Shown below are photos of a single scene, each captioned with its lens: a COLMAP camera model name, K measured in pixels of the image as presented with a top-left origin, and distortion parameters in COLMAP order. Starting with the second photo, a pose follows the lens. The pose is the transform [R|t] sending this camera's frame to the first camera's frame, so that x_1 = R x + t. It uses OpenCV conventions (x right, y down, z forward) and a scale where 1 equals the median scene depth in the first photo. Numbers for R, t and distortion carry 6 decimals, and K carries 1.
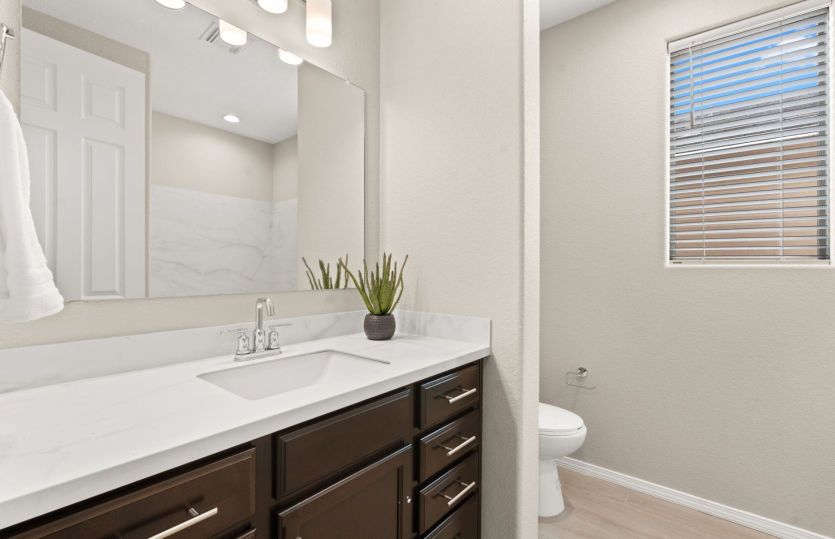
lens RADIAL K [[375.7, 0, 417.5], [0, 375.7, 273.1], [0, 0, 1]] dist [0.004971, 0.000308]
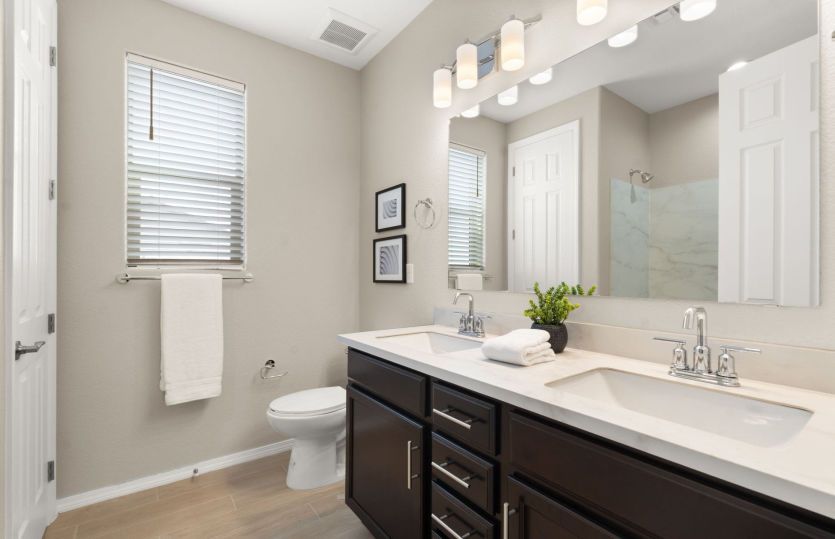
lens RADIAL K [[375.7, 0, 418.0], [0, 375.7, 269.0], [0, 0, 1]] dist [0.004971, 0.000308]
pose [[-0.245353, -0.018684, -0.969254, 0.972737], [-0.004153, 0.999825, -0.018223, 0.002857], [0.969425, -0.000446, -0.245388, 1.129785]]
